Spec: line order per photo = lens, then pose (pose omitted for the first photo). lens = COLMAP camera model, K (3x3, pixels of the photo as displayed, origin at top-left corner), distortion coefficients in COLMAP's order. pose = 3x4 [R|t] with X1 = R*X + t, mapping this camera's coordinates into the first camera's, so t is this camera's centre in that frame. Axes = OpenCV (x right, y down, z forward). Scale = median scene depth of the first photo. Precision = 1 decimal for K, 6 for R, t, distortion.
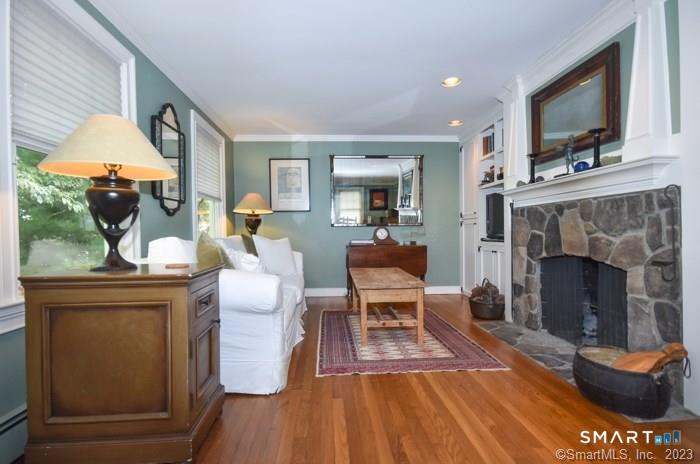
lens RADIAL K [[334.8, 0, 350.0], [0, 334.8, 232.0], [0, 0, 1]] dist [-0.000715, -0.000216]
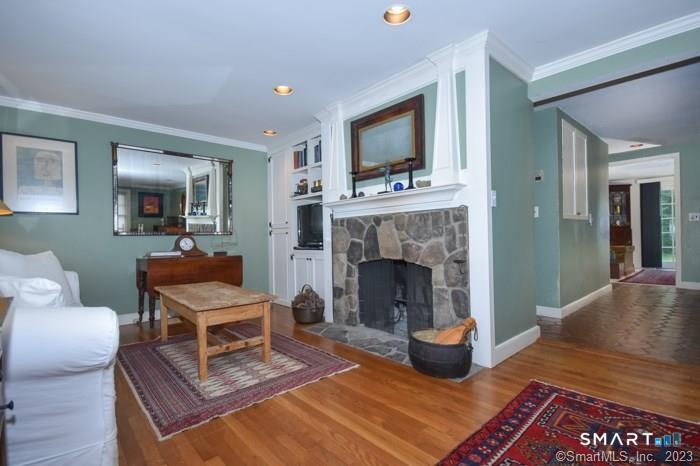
lens RADIAL K [[325.4, 0, 349.4], [0, 325.4, 236.8], [0, 0, 1]] dist [-0.000669, 0.000051]
pose [[0.786212, 0.000832, 0.617956, -0.169181], [0.009573, 0.999863, -0.013526, 0.004074], [-0.617883, 0.016550, 0.786096, 0.148069]]
